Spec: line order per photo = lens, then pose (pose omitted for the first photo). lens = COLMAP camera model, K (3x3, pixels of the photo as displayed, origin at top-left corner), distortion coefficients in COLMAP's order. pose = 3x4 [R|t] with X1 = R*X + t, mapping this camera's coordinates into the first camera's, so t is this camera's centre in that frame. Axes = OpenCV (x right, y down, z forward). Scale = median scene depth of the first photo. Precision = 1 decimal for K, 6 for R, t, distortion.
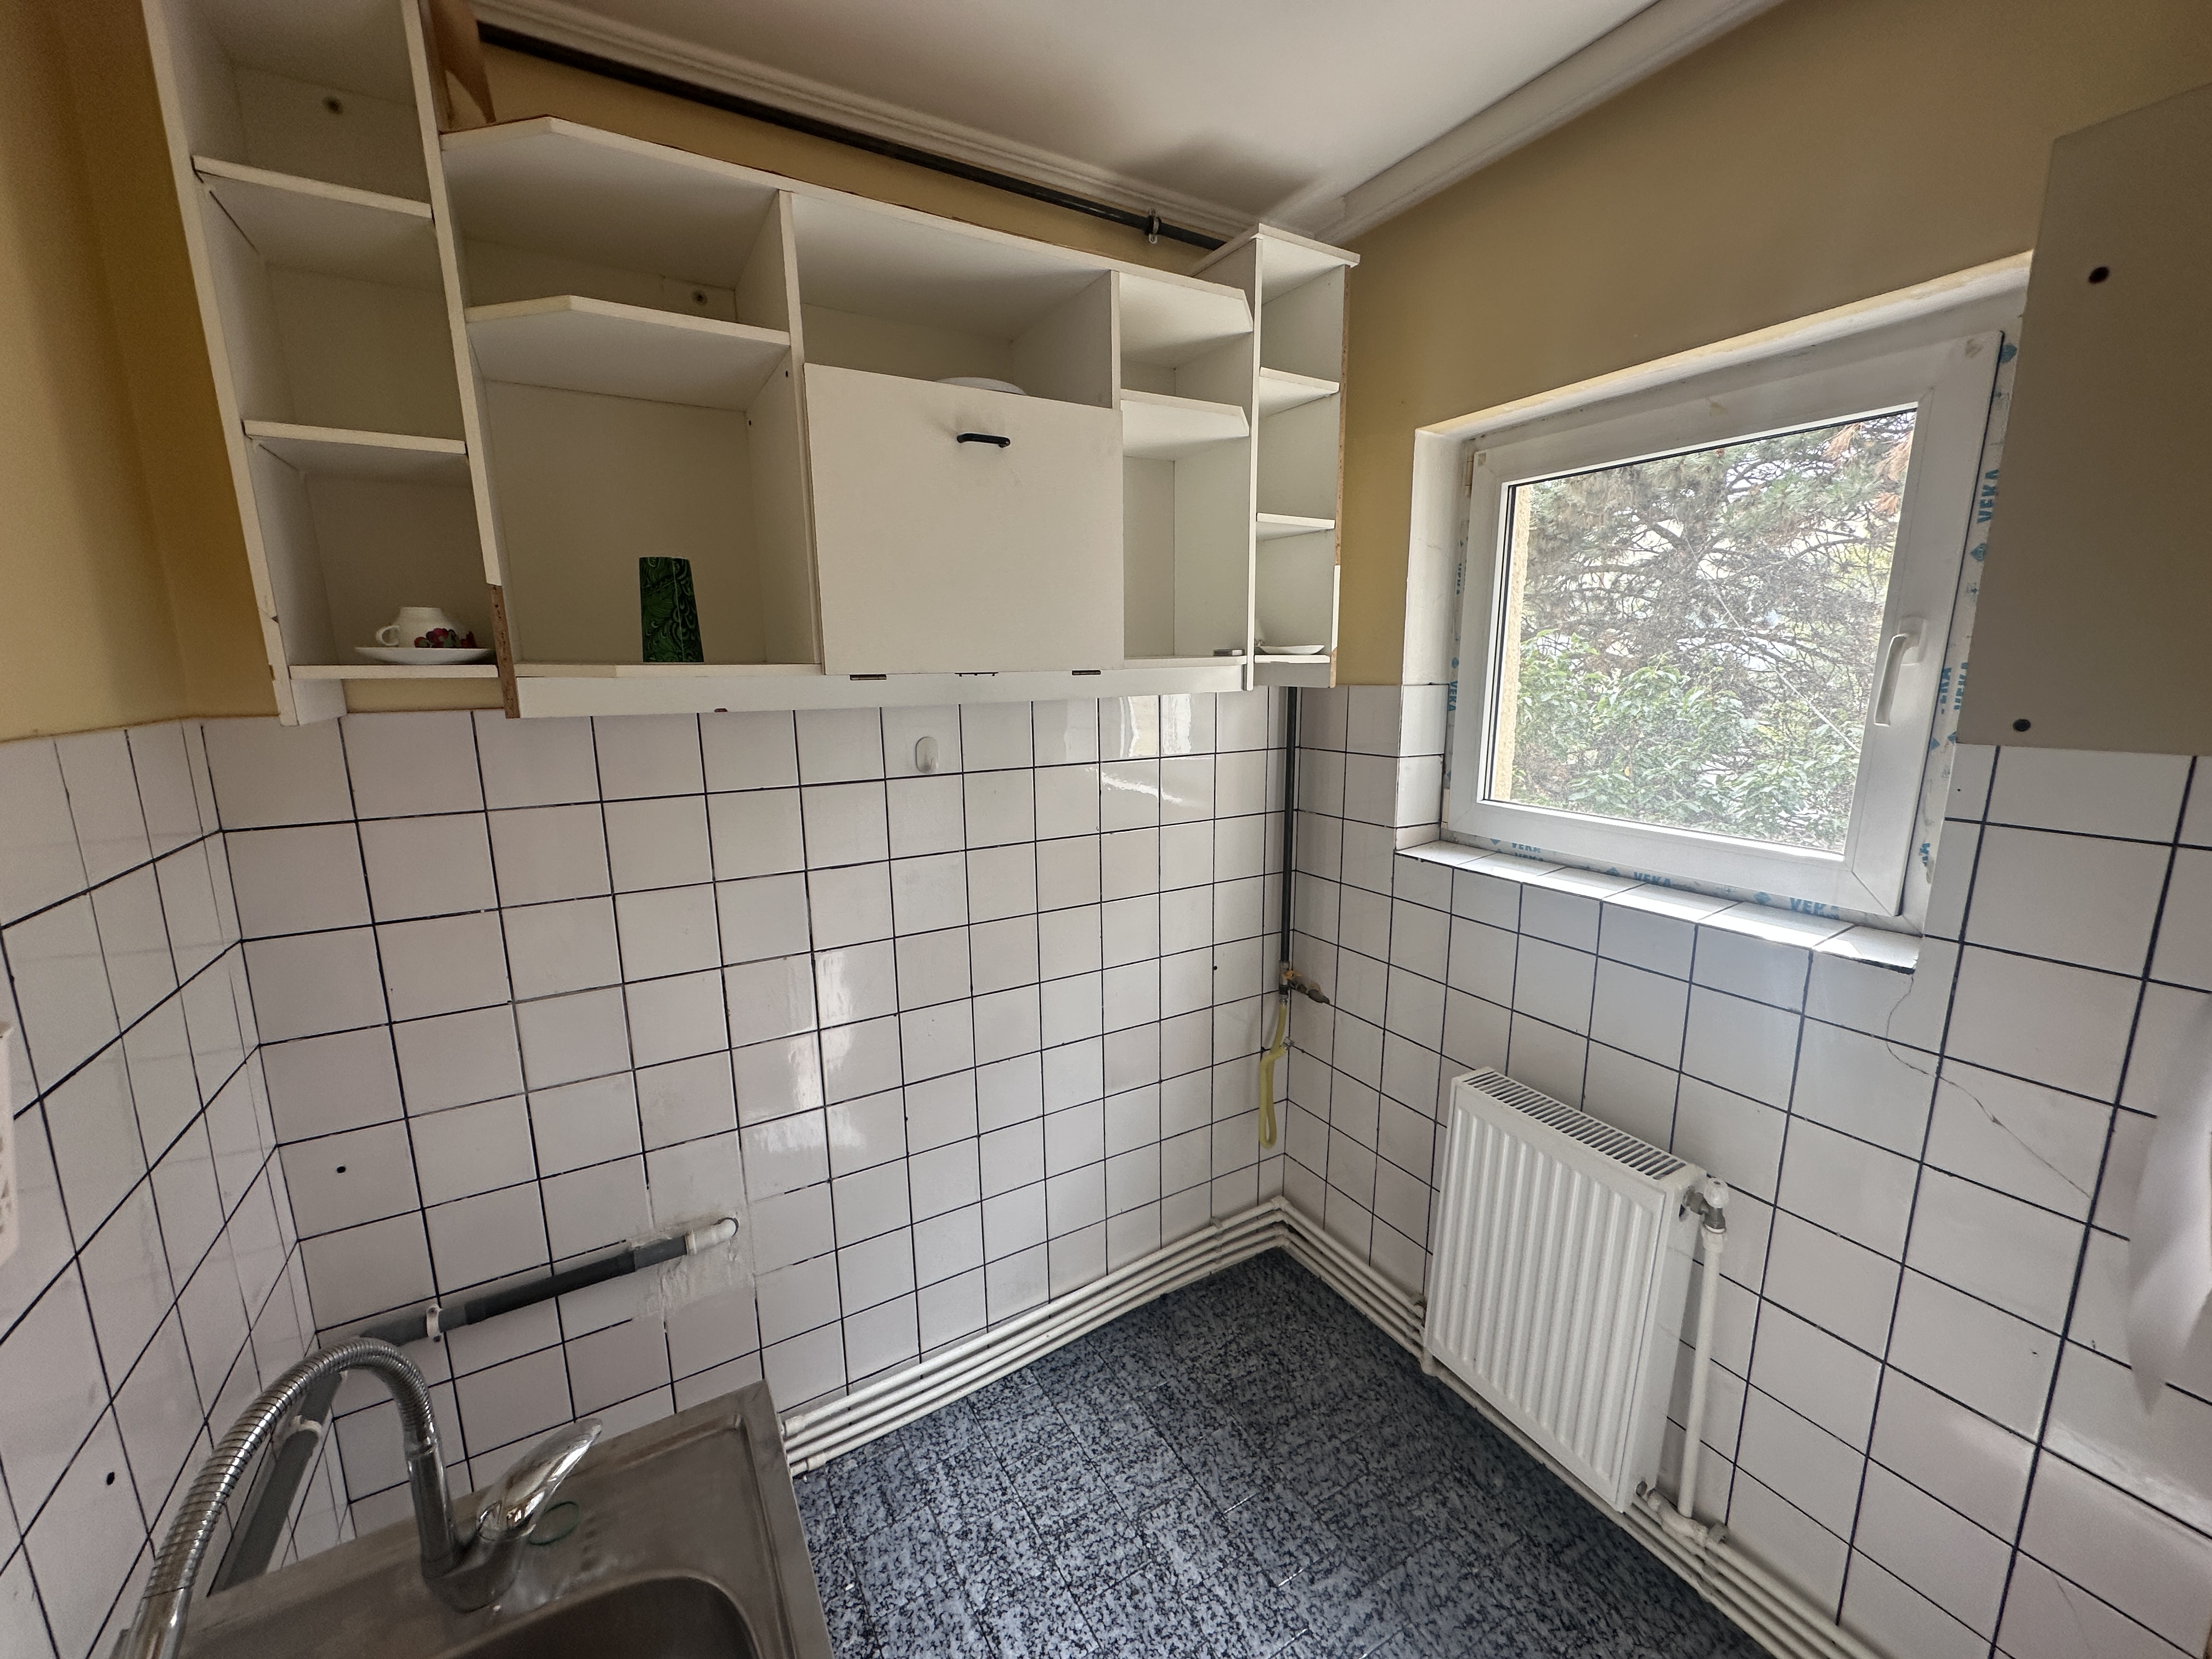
lens RADIAL K [[882.4, 0, 1106.0], [0, 882.4, 829.6], [0, 0, 1]] dist [-0.002302, 0.000355]
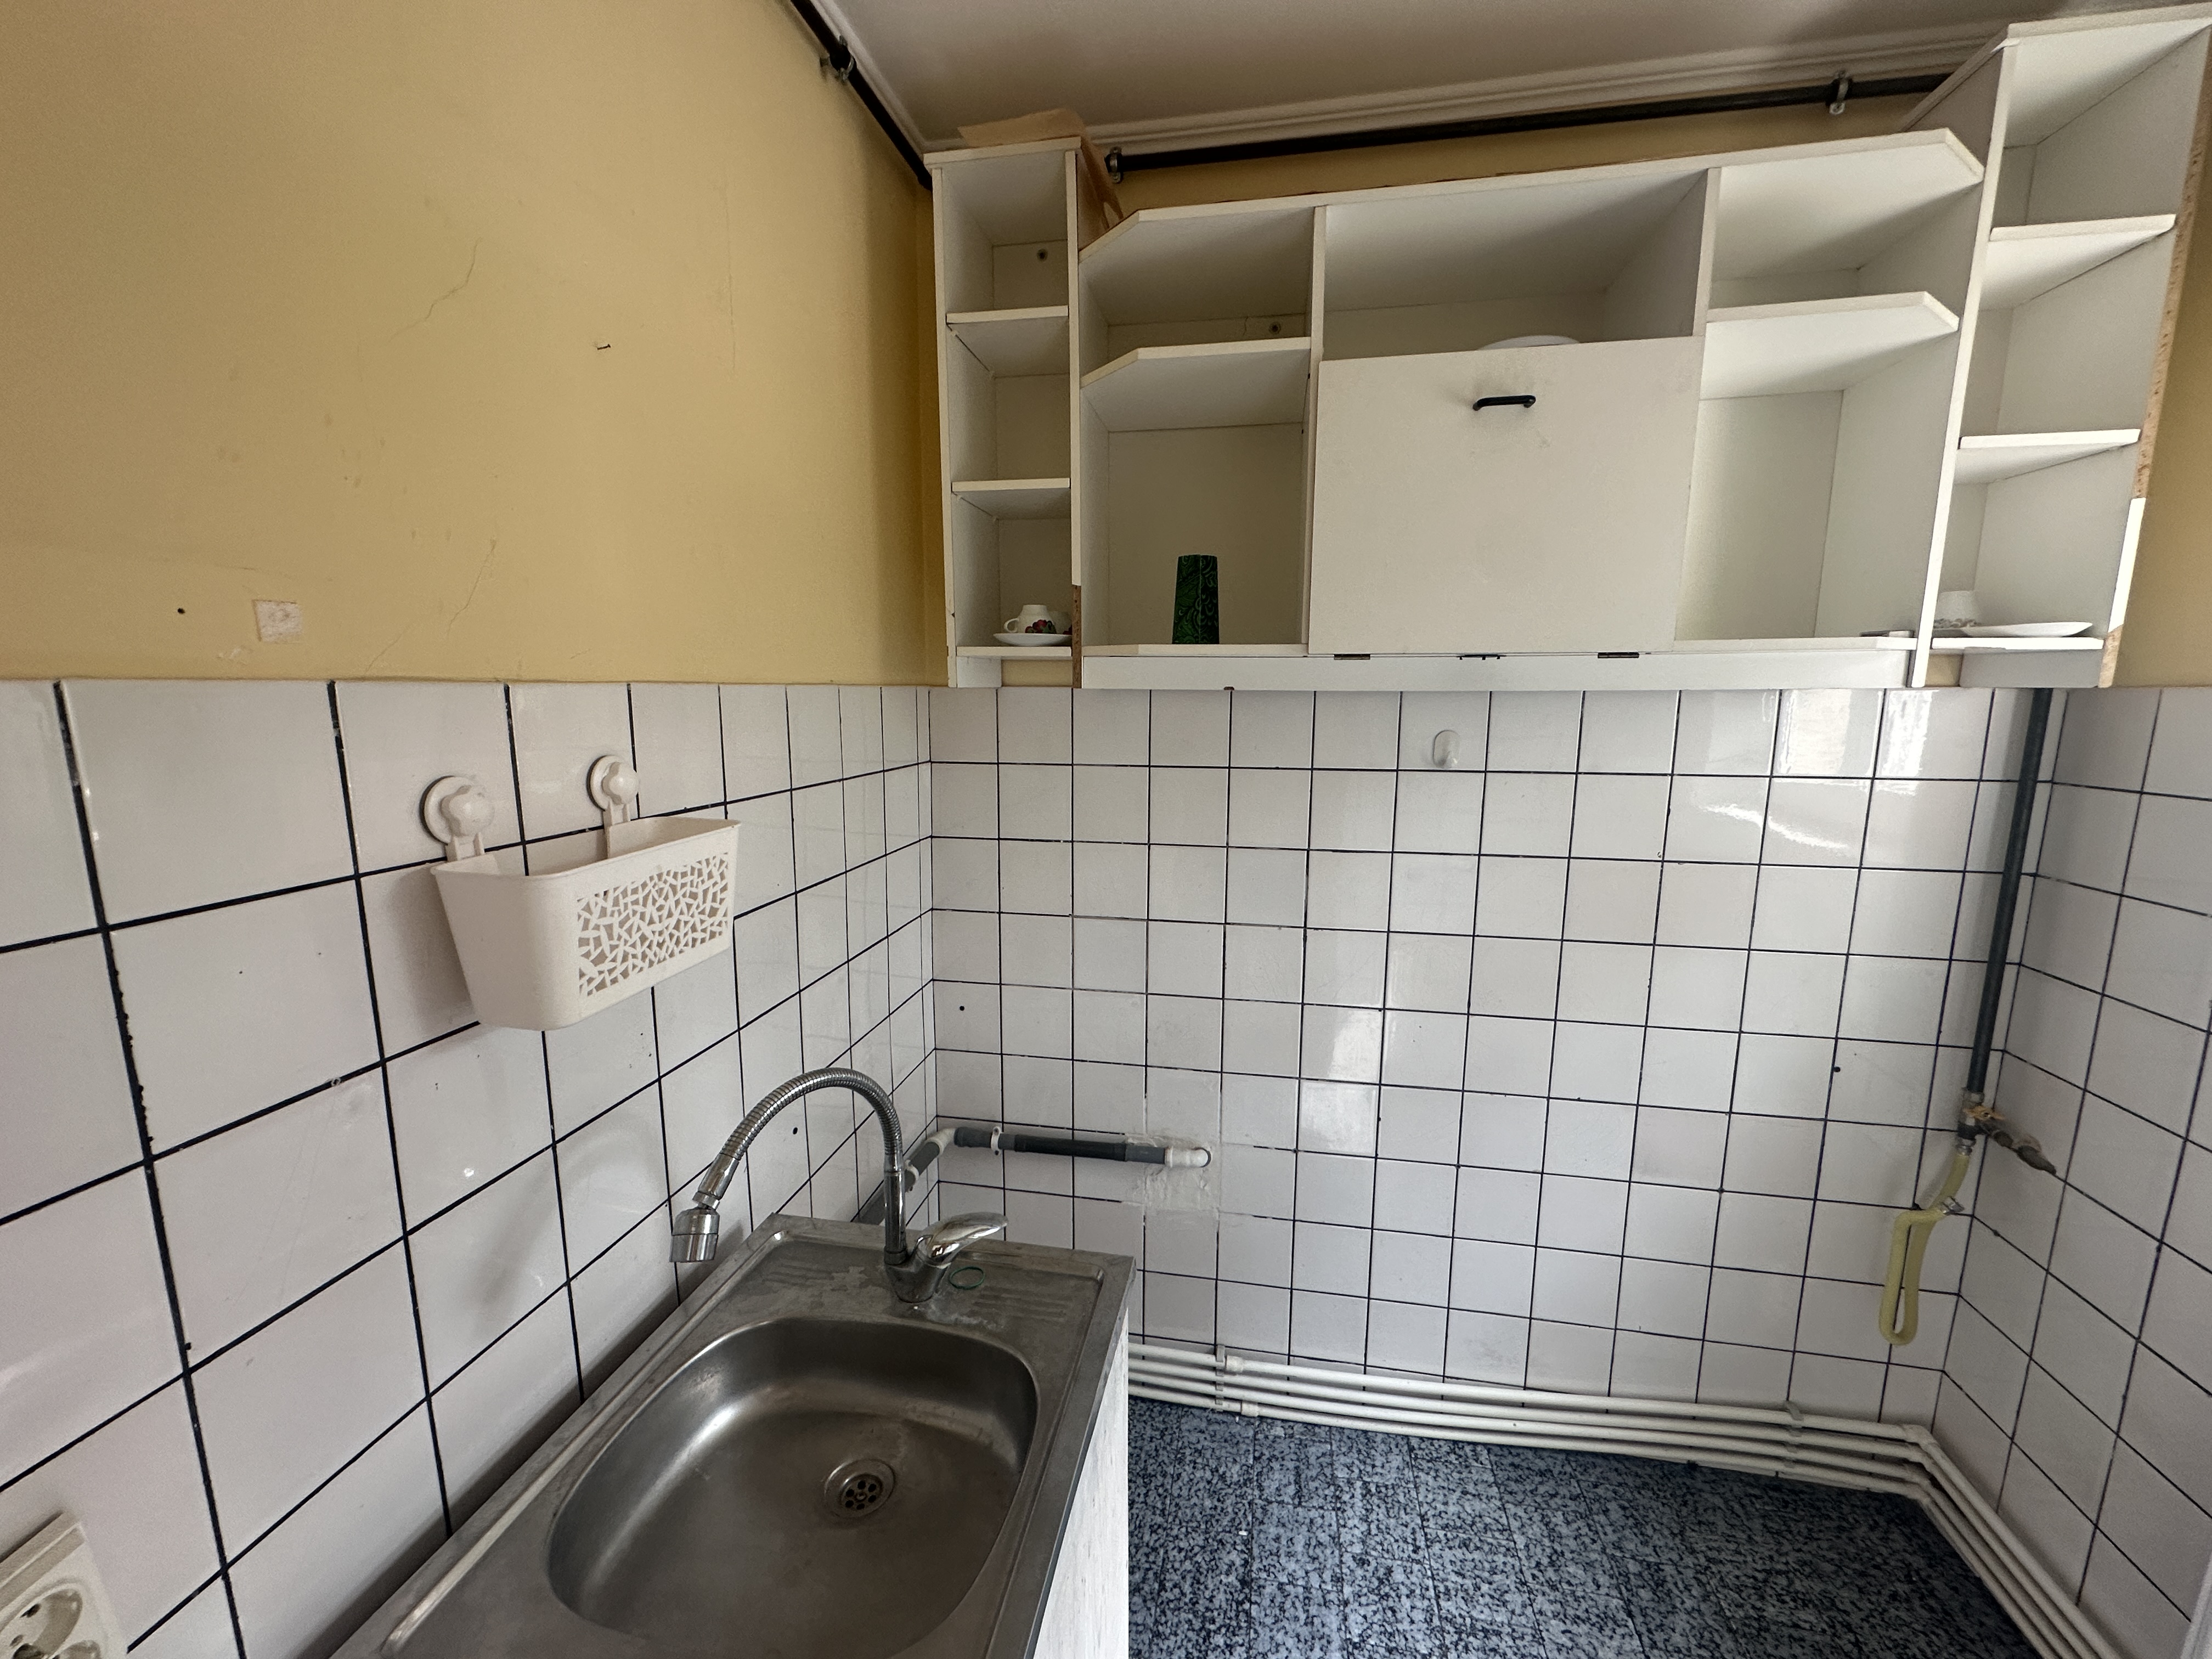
lens RADIAL K [[882.4, 0, 1103.6], [0, 882.4, 829.3], [0, 0, 1]] dist [-0.002302, 0.000355]
pose [[0.750983, 0.115983, -0.650056, 0.153007], [-0.134502, 0.990683, 0.021374, 0.031906], [0.646478, 0.071382, 0.759586, 0.038832]]
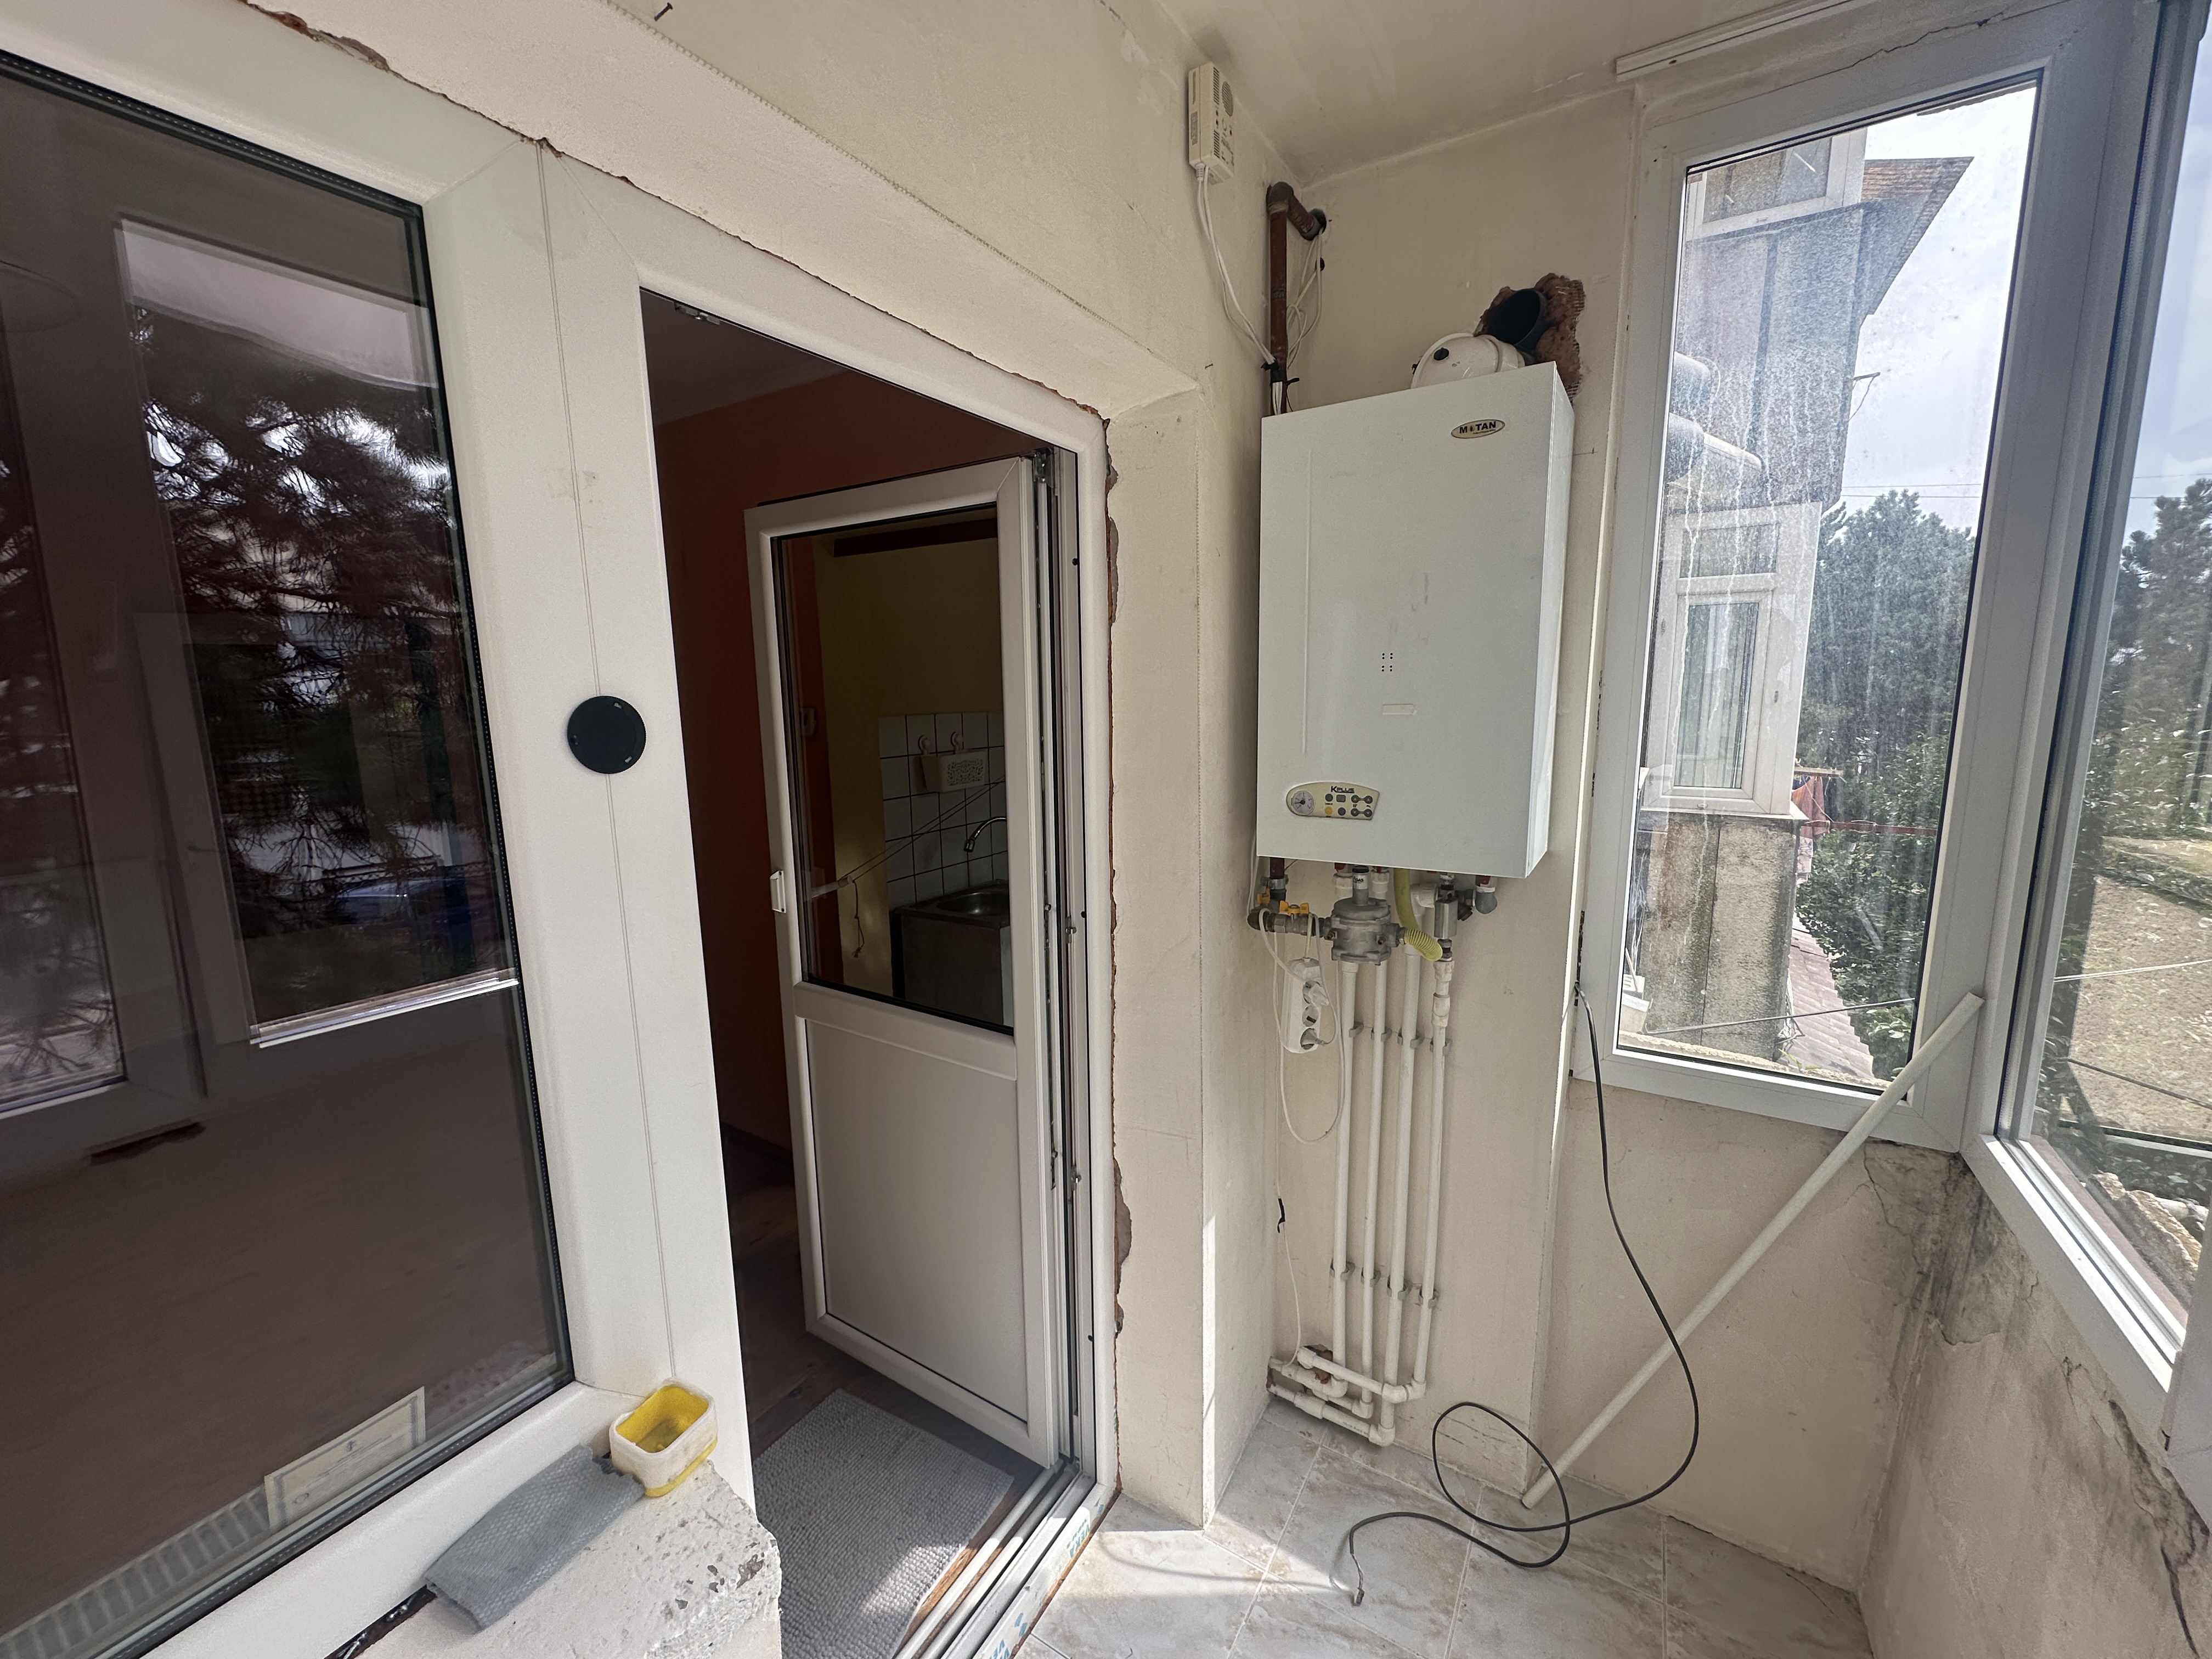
lens RADIAL K [[882.4, 0, 1103.9], [0, 882.4, 832.1], [0, 0, 1]] dist [-0.002302, 0.000355]
pose [[0.463003, 0.138417, -0.875482, 4.021716], [-0.156726, 0.984952, 0.072840, 0.124051], [0.872390, 0.103486, 0.477730, -1.192259]]
